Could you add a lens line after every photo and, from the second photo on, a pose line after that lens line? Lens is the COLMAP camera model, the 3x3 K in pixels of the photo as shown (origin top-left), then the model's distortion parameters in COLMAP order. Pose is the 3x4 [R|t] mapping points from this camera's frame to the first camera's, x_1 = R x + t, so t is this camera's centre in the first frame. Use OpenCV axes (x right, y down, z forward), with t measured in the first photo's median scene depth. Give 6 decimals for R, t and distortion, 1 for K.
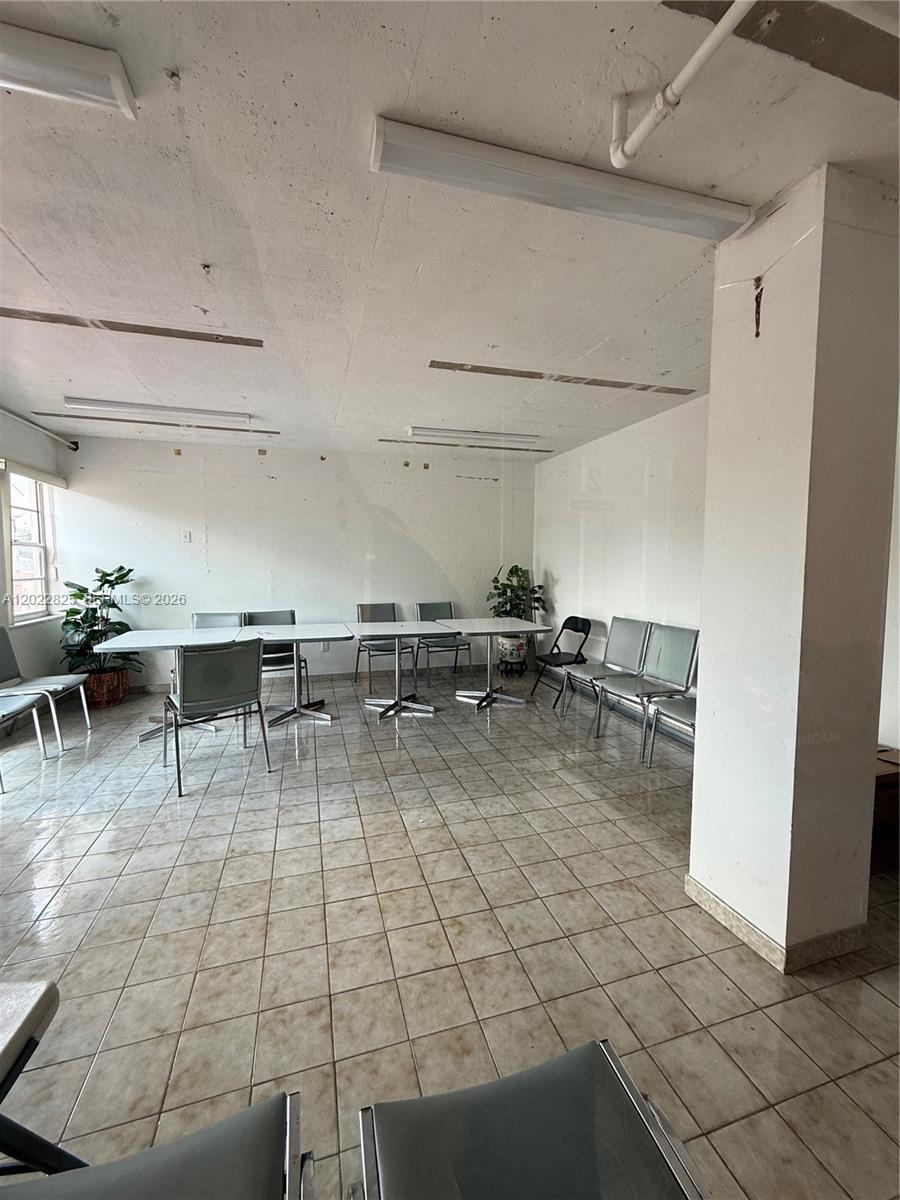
lens RADIAL K [[476.1, 0, 449.2], [0, 476.1, 595.7], [0, 0, 1]] dist [0.001832, -0.000169]
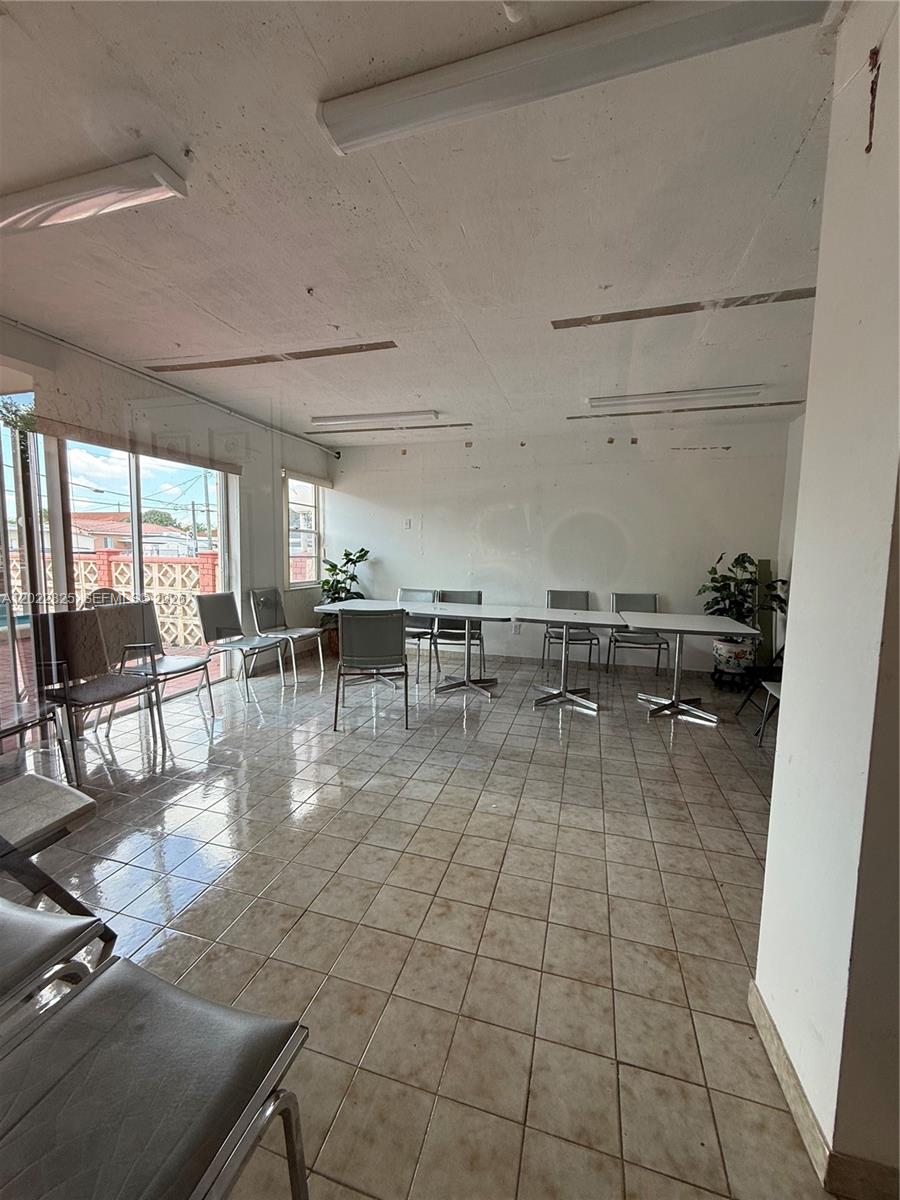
lens RADIAL K [[476.1, 0, 449.2], [0, 476.1, 595.7], [0, 0, 1]] dist [0.001832, -0.000169]
pose [[0.840055, 0.062685, -0.538868, 0.213873], [-0.053135, 0.998033, 0.033265, 0.009896], [0.539893, 0.000689, 0.841733, 0.078105]]
